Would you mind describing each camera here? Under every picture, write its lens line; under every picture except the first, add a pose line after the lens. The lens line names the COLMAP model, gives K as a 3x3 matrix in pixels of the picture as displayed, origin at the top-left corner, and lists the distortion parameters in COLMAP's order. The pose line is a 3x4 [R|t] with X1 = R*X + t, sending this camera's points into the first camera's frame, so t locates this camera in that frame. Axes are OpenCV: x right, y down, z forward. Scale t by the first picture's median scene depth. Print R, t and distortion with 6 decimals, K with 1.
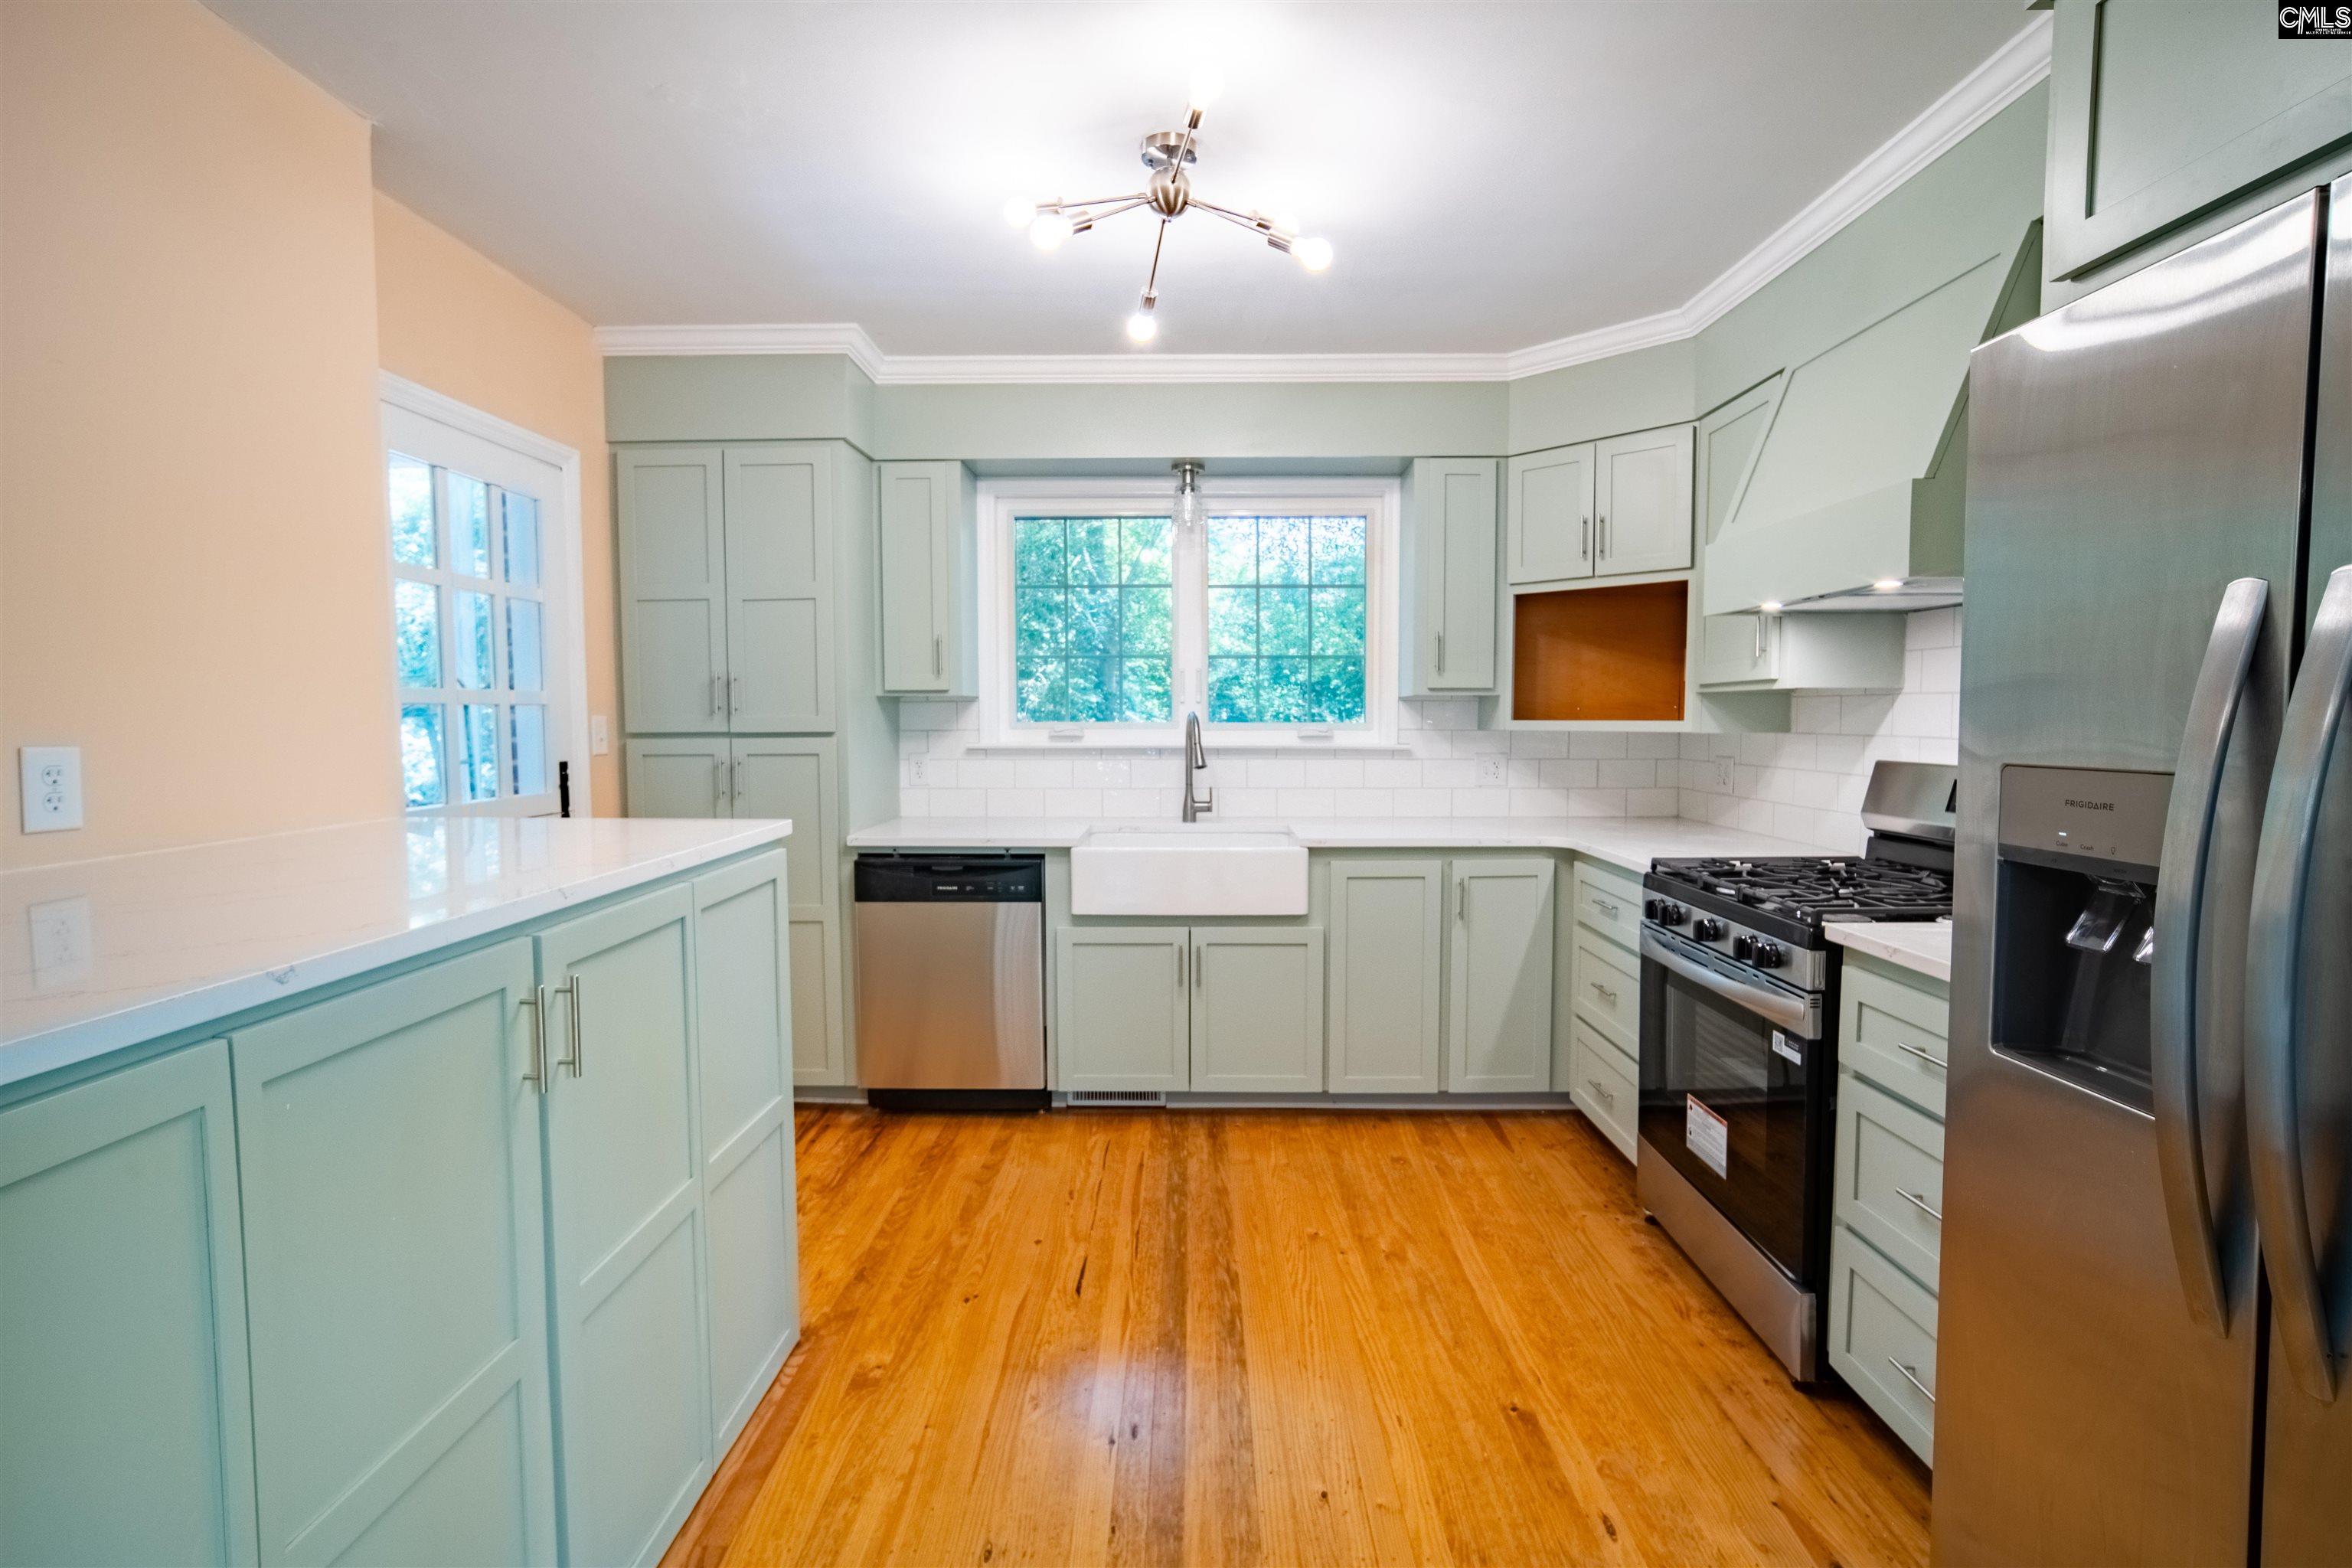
lens RADIAL K [[1143.8, 0, 1176.0], [0, 1143.8, 784.0], [0, 0, 1]] dist [-0.000619, 0.000014]
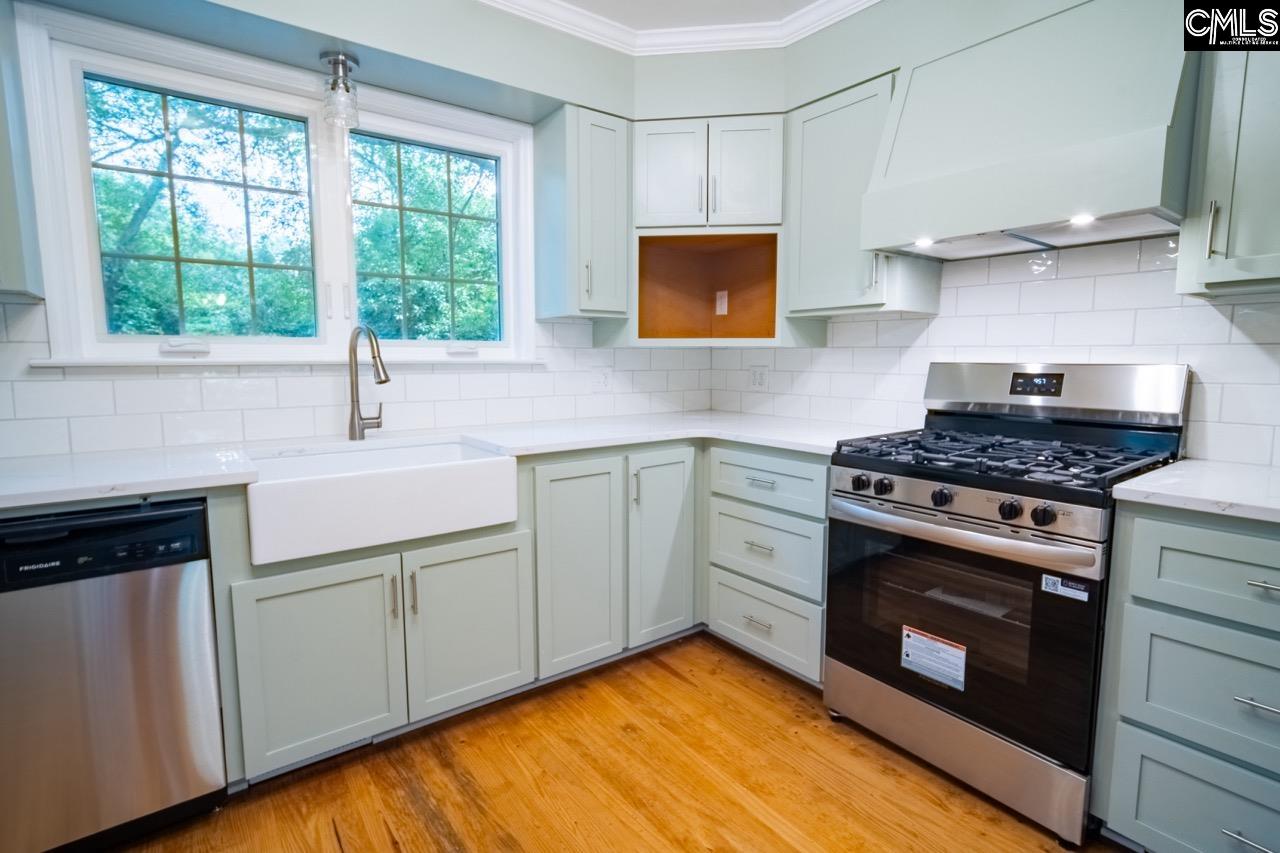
lens RADIAL K [[627.5, 0, 640.0], [0, 627.5, 426.5], [0, 0, 1]] dist [-0.029166, 0.018734]
pose [[0.779930, -0.065813, 0.622397, -0.146255], [0.037871, 0.997596, 0.058030, 0.000771], [-0.624721, -0.021688, 0.780547, 0.493017]]
